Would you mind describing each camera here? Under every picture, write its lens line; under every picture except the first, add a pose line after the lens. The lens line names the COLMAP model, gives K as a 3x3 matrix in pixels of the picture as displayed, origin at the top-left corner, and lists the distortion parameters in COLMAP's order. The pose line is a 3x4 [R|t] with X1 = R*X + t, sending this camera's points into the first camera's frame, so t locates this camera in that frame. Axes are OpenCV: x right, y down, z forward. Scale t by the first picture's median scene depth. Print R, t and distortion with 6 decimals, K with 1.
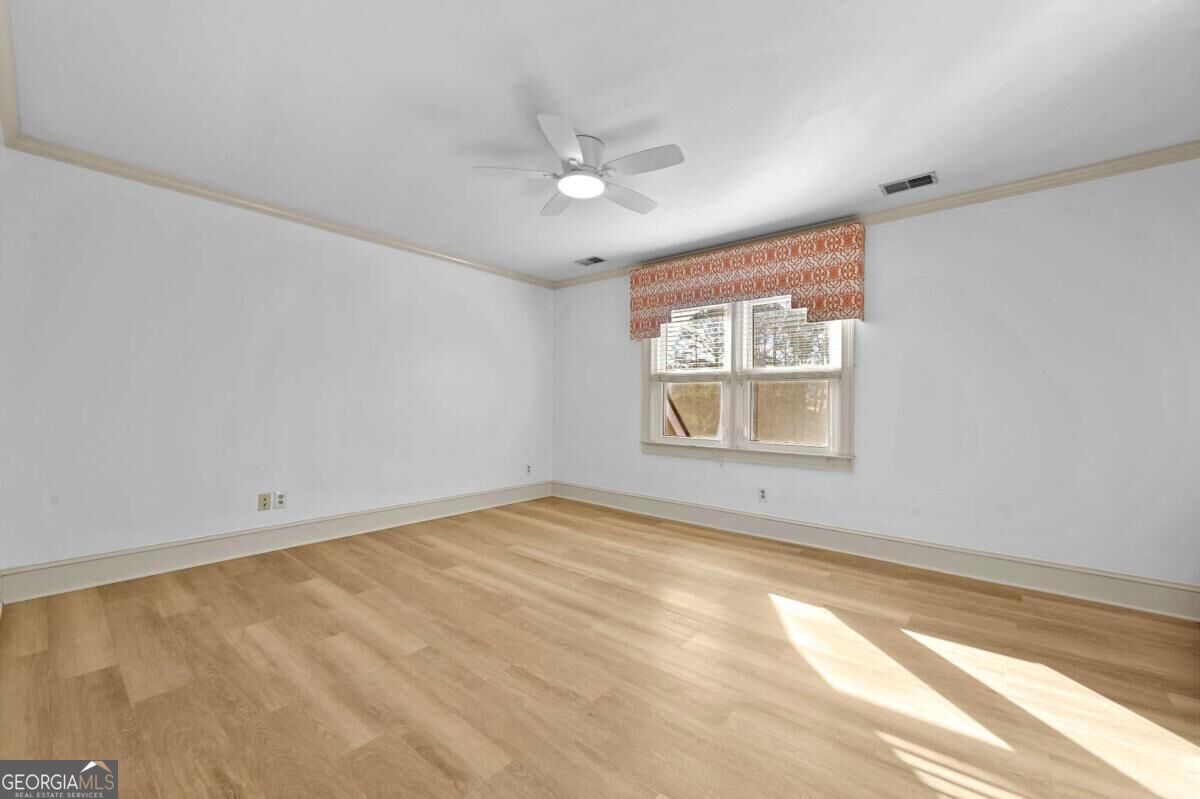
lens RADIAL K [[476.4, 0, 603.3], [0, 476.4, 400.4], [0, 0, 1]] dist [-0.003453, -0.000136]
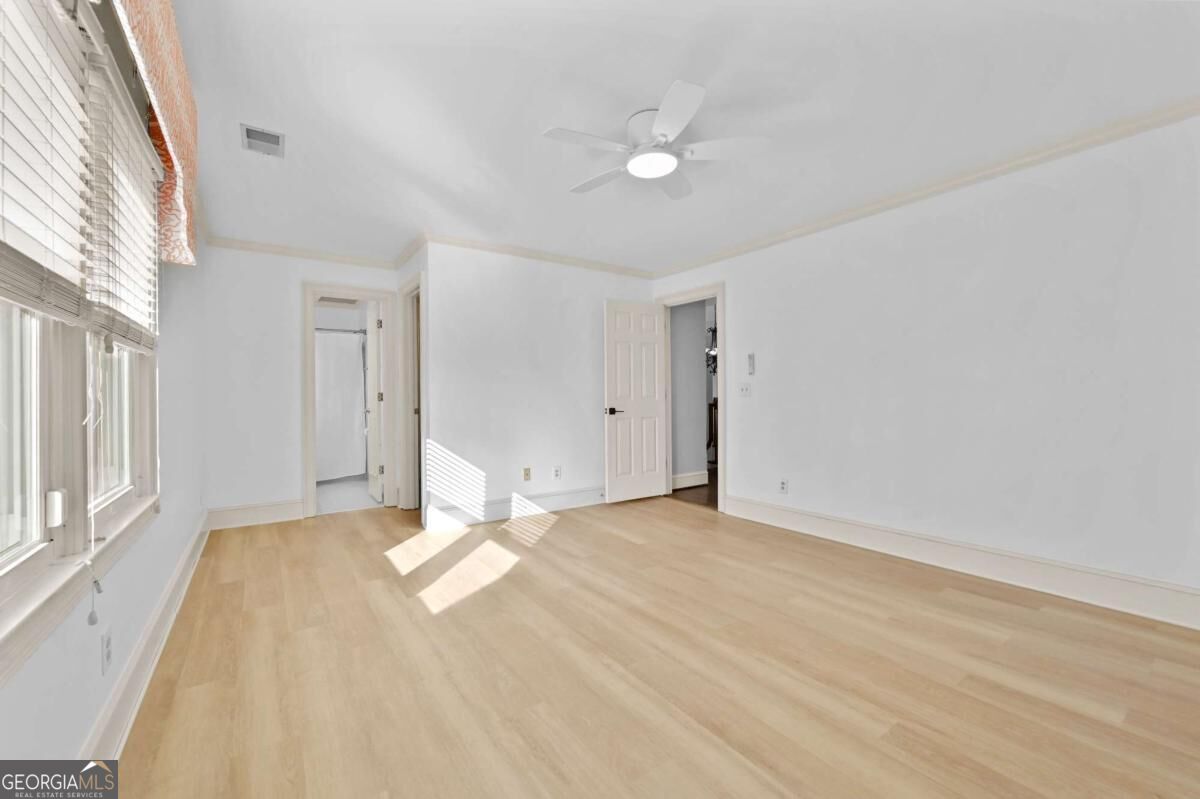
lens RADIAL K [[476.4, 0, 604.5], [0, 476.4, 398.6], [0, 0, 1]] dist [-0.003453, -0.000136]
pose [[-0.967470, -0.005532, 0.252926, -0.189071], [-0.004472, 0.999979, 0.004764, 0.003393], [-0.252947, 0.003478, -0.967474, 1.902278]]
